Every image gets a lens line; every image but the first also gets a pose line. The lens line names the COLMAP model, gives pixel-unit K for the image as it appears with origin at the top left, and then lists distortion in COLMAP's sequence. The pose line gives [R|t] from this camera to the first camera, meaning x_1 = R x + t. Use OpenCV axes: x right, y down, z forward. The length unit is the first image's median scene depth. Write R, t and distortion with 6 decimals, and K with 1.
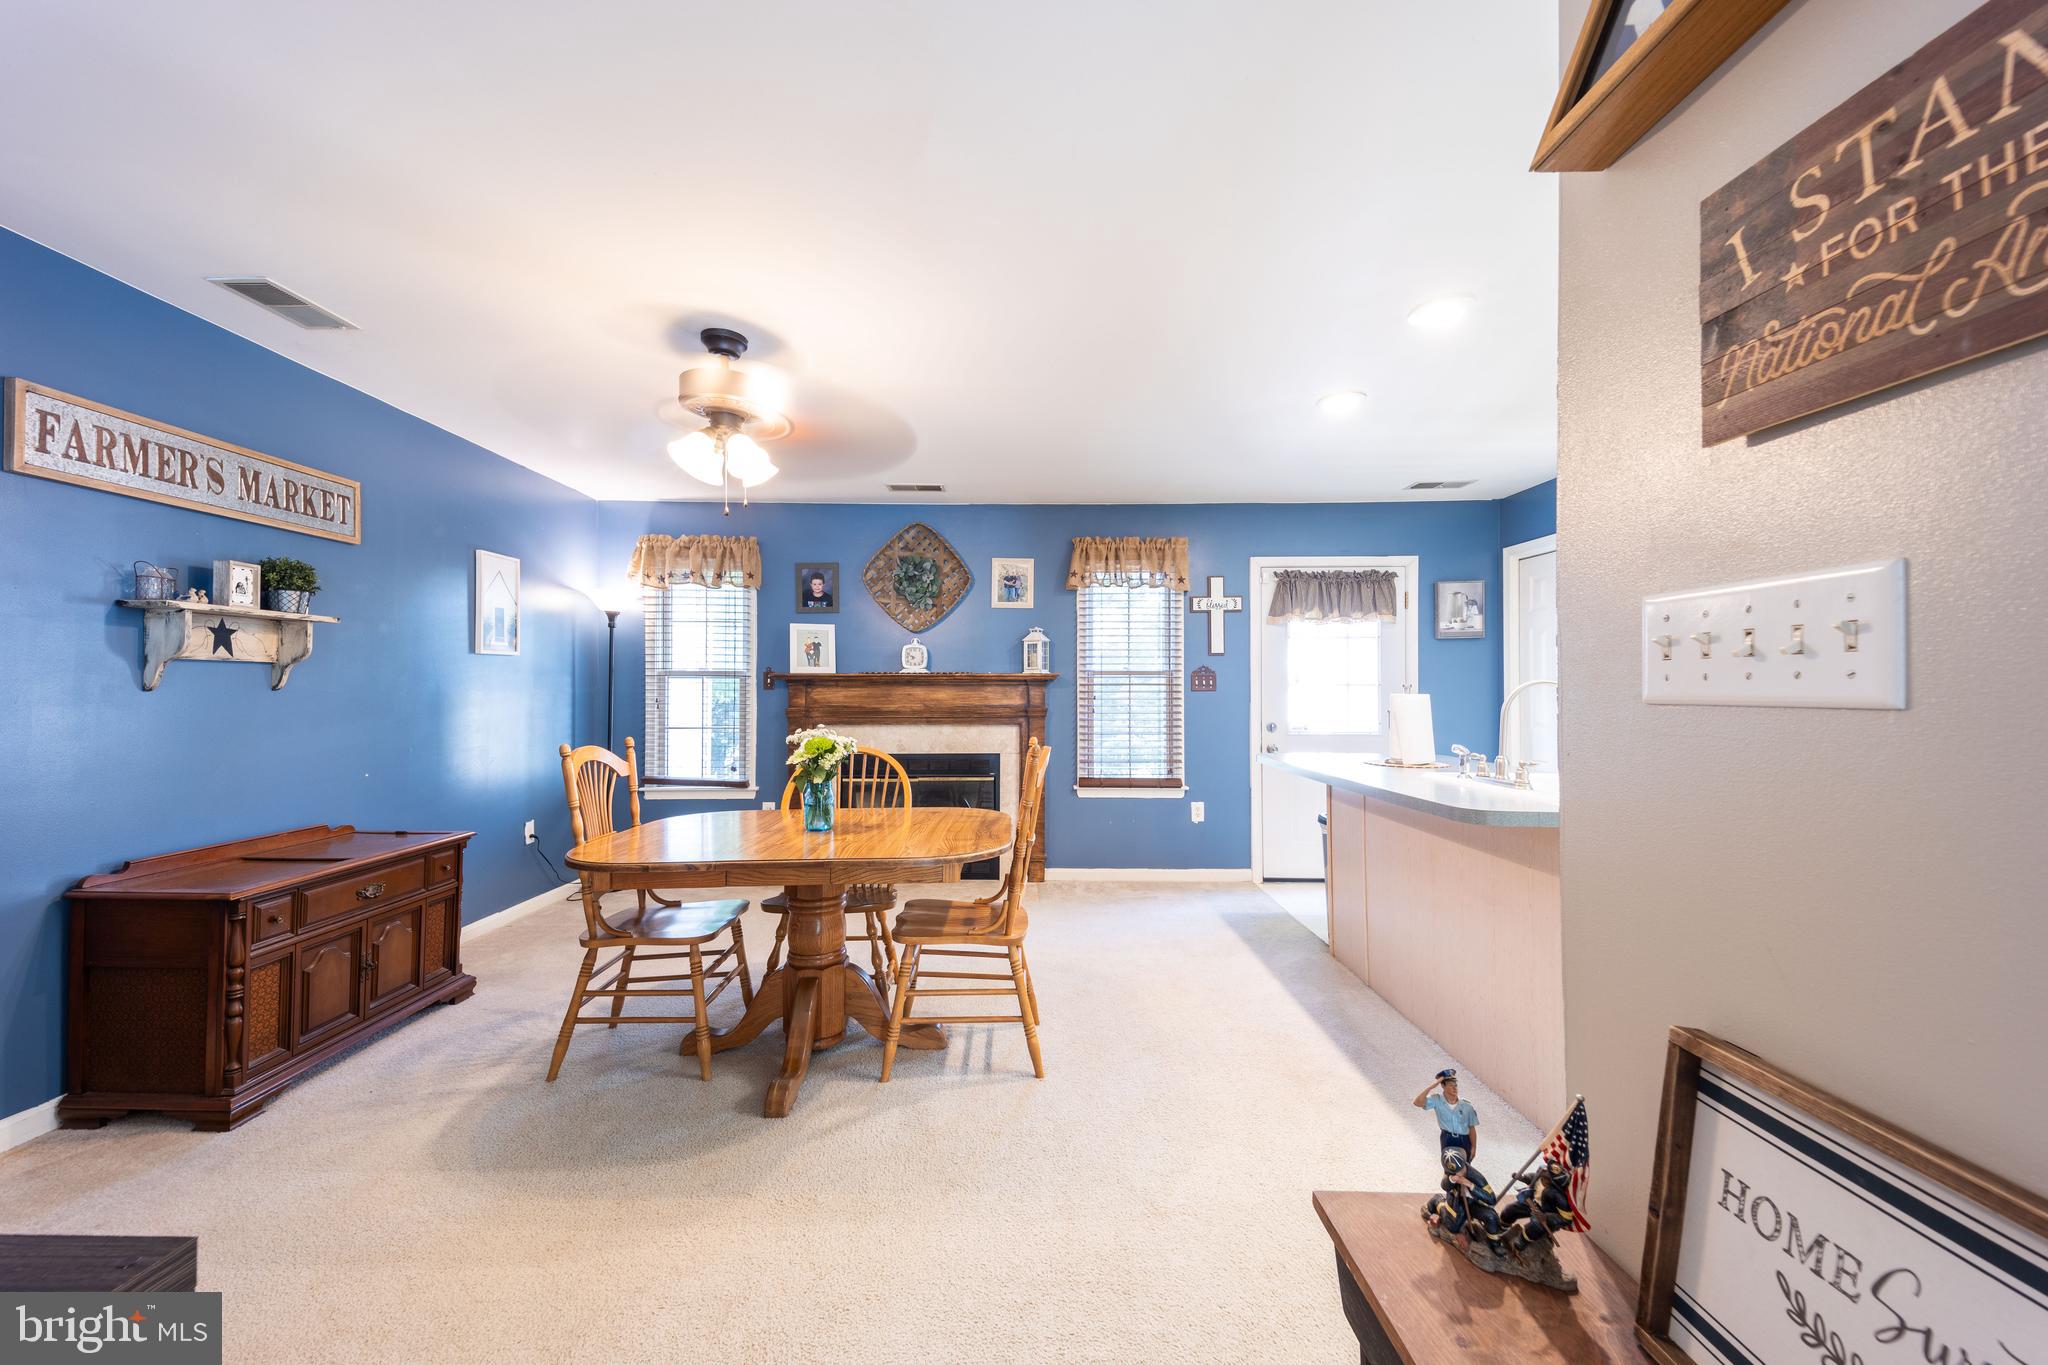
lens RADIAL K [[792.6, 0, 1020.1], [0, 792.6, 680.7], [0, 0, 1]] dist [0.077580, -0.035549]
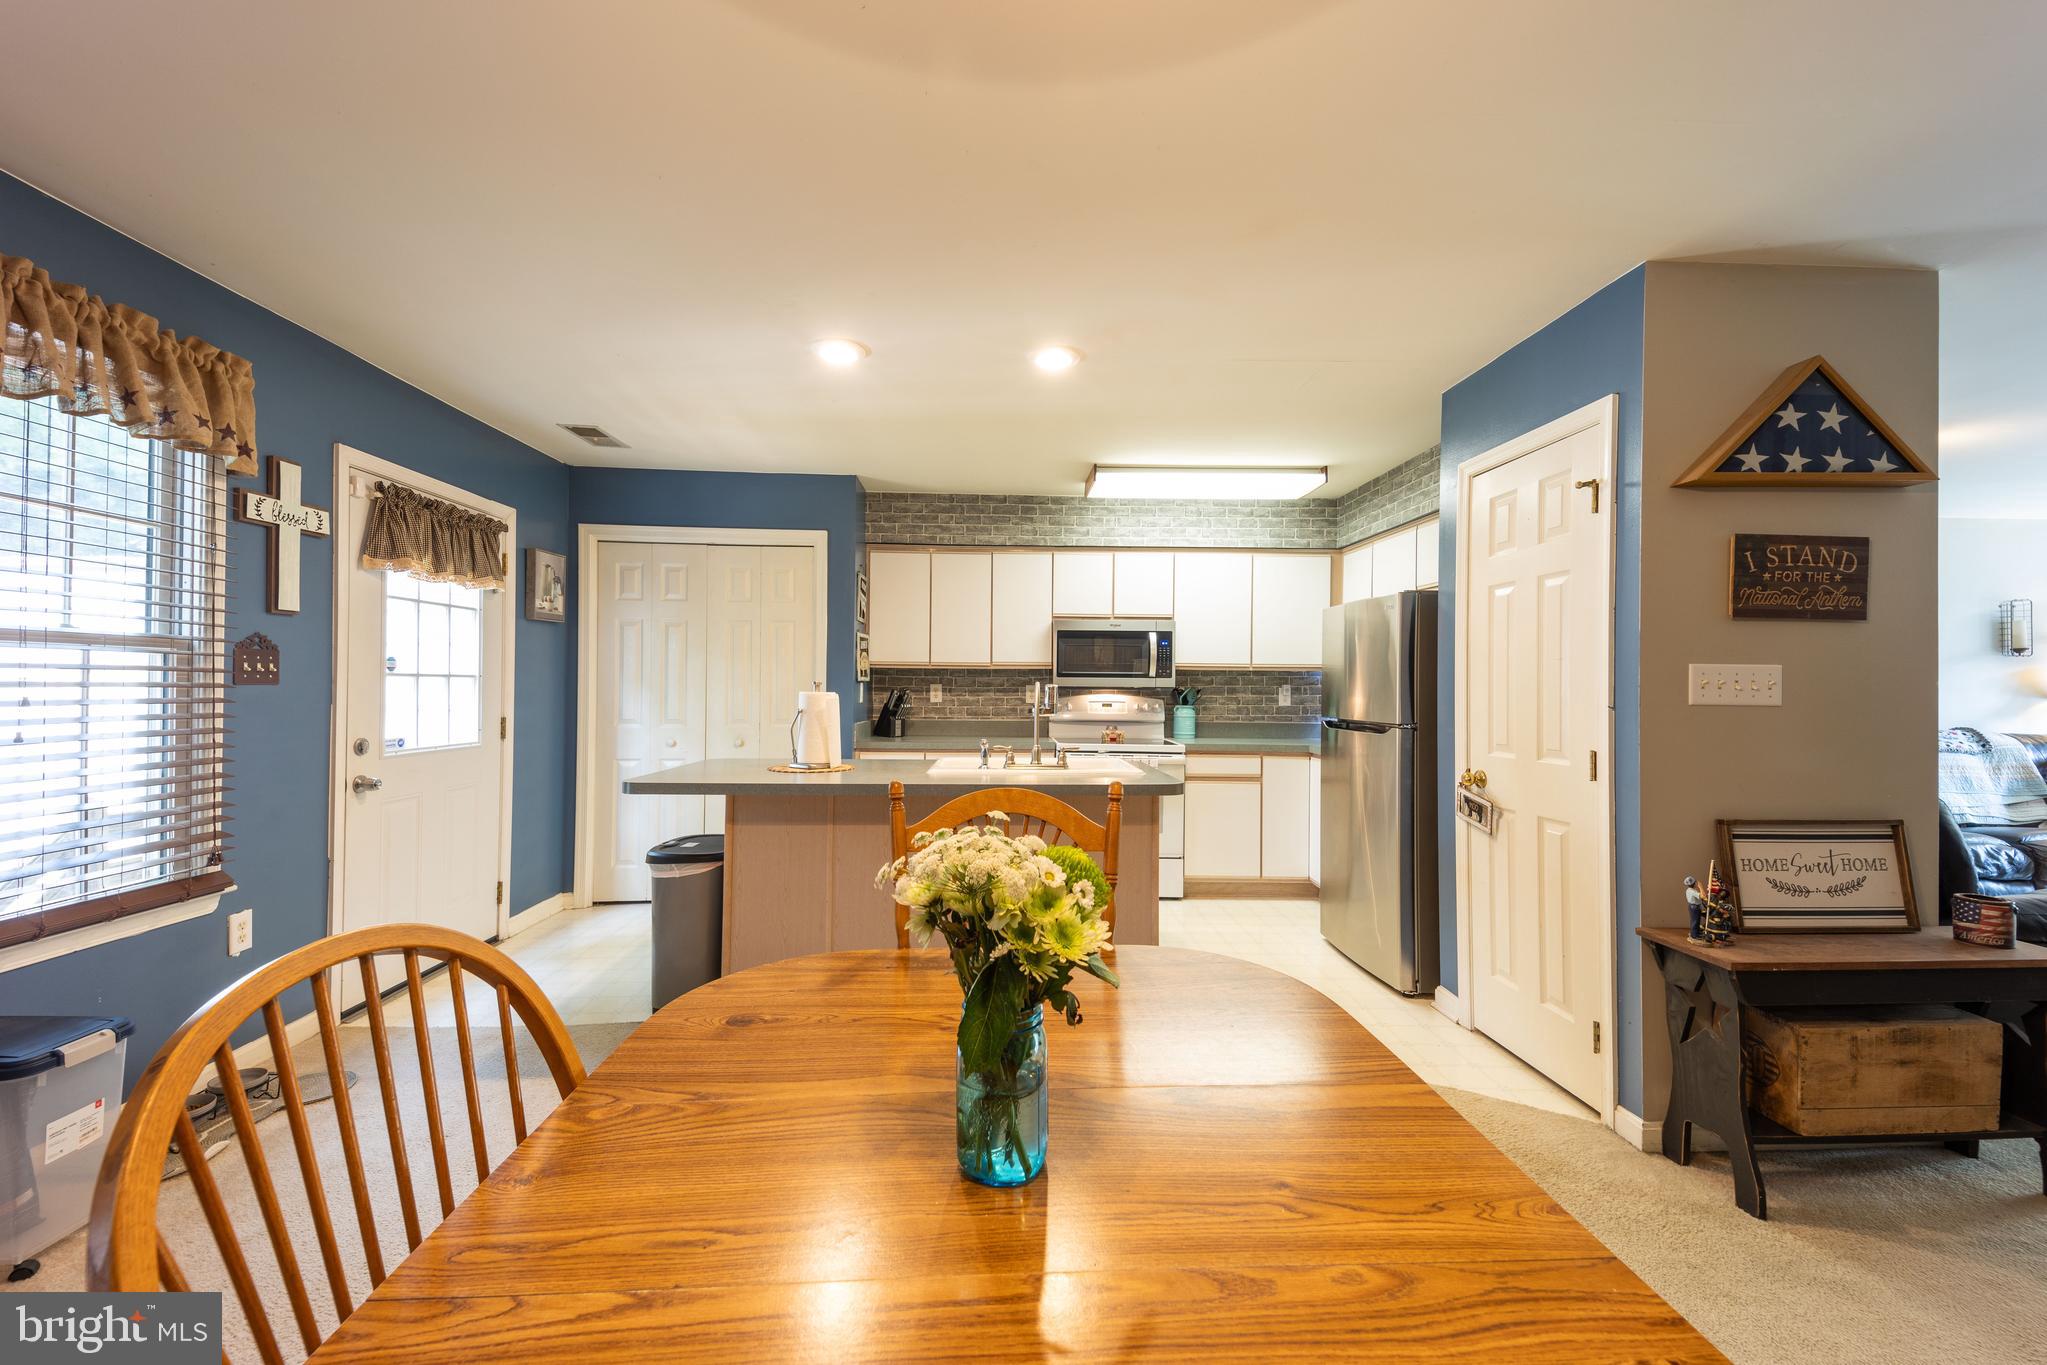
lens RADIAL K [[795.5, 0, 1019.8], [0, 795.5, 681.0], [0, 0, 1]] dist [0.079329, -0.034824]
pose [[-0.034730, 0.007715, 0.999367, -0.468897], [-0.024202, 0.999670, -0.008559, 0.005944], [-0.999104, -0.024484, -0.034532, 0.845195]]
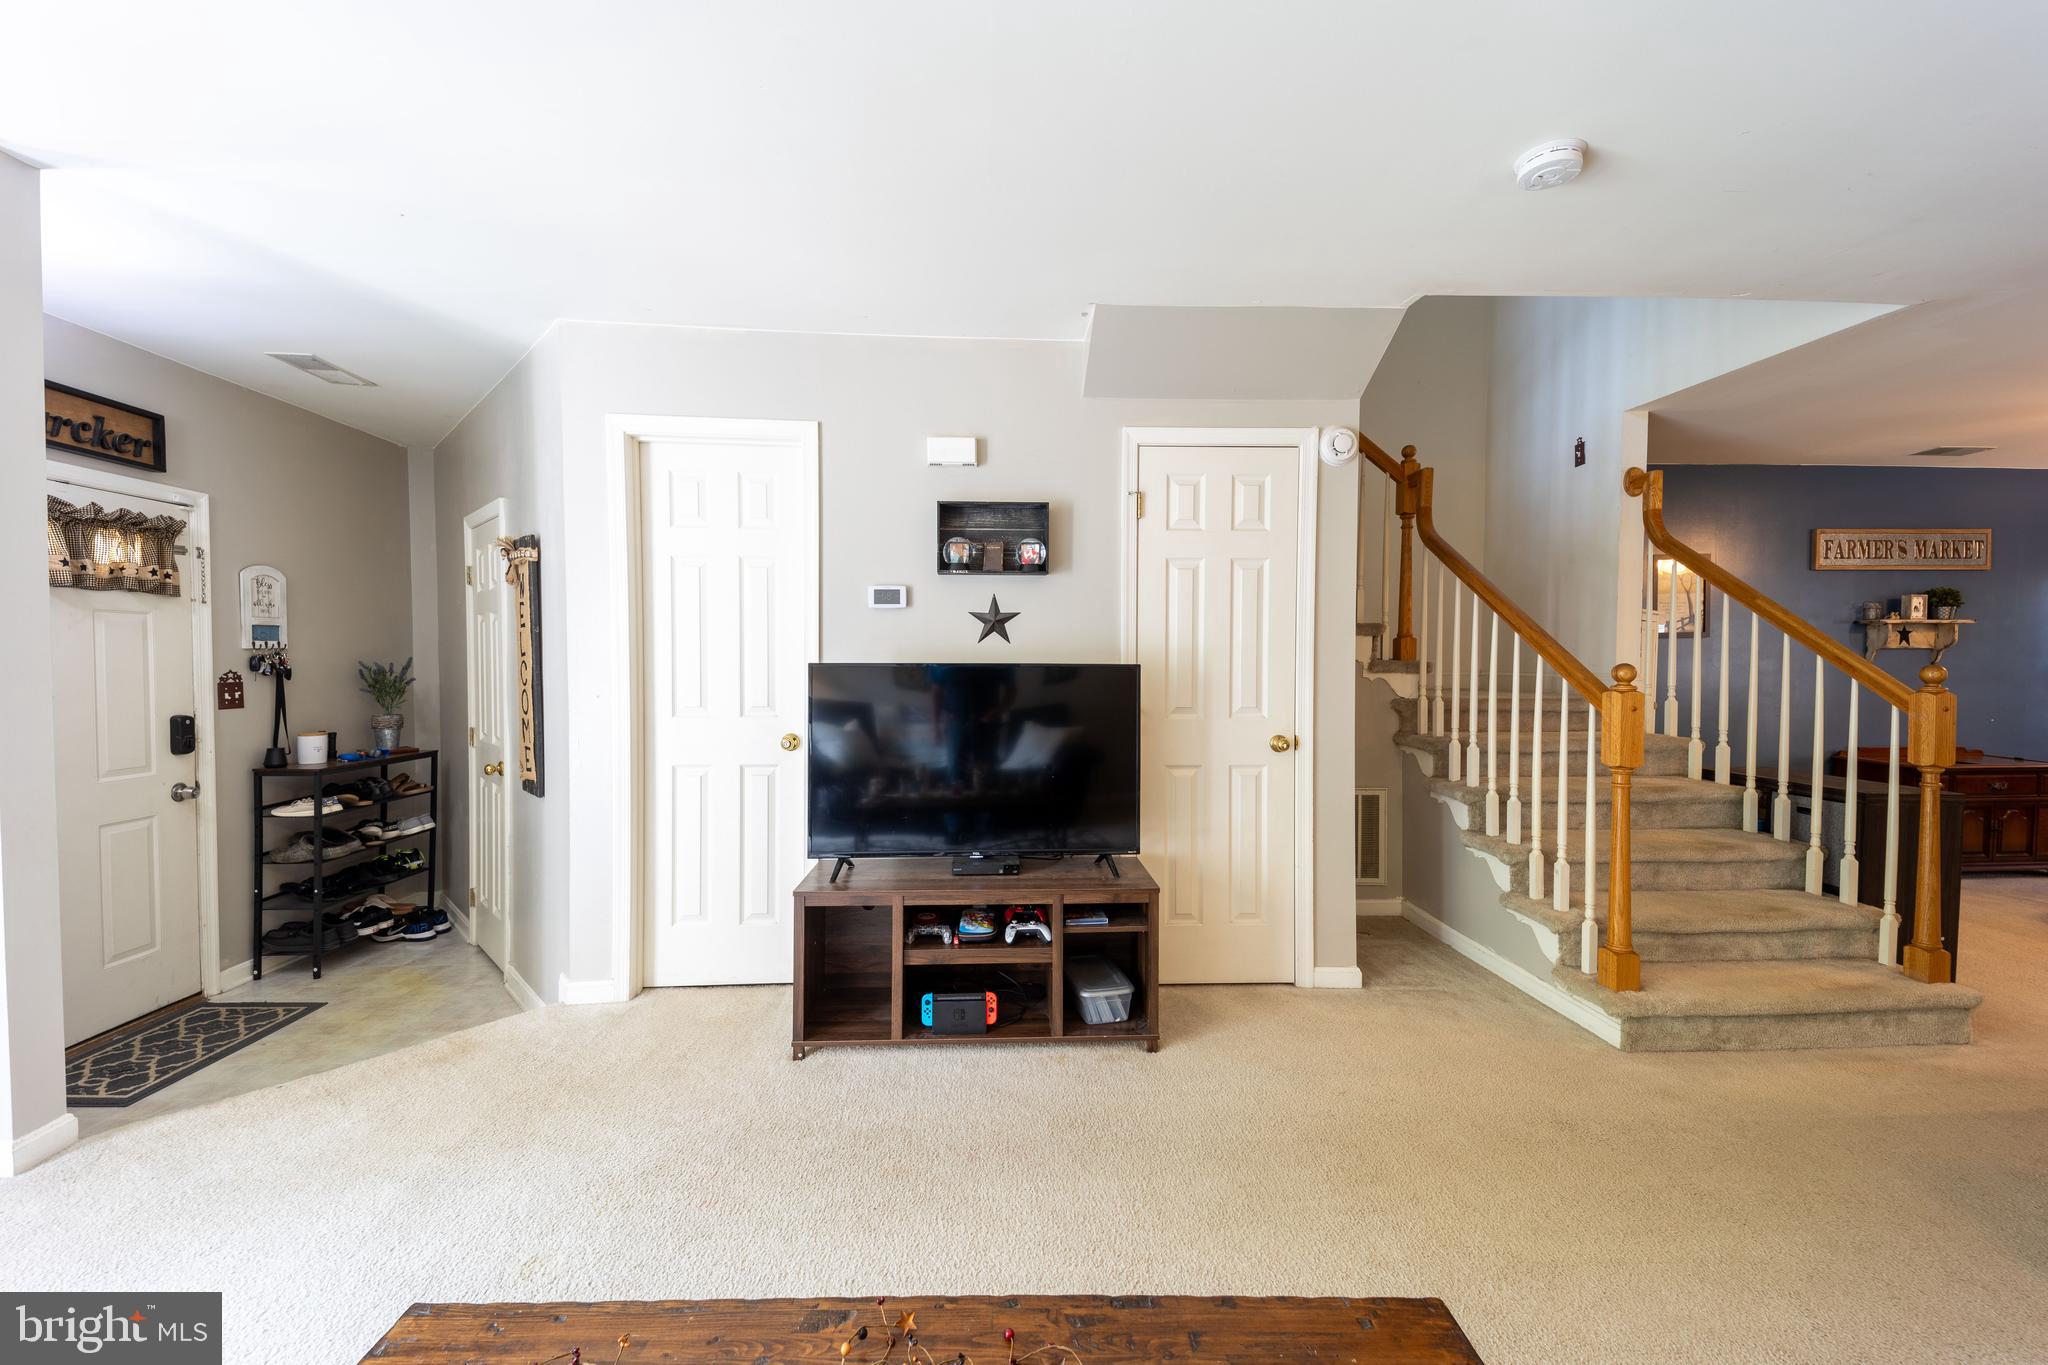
lens RADIAL K [[795.9, 0, 1020.3], [0, 795.9, 681.0], [0, 0, 1]] dist [0.079329, -0.034824]
pose [[0.047563, 0.025939, -0.998531, 0.665965], [0.012448, 0.999570, 0.026559, -0.021084], [0.998791, -0.013693, 0.047220, -0.886577]]
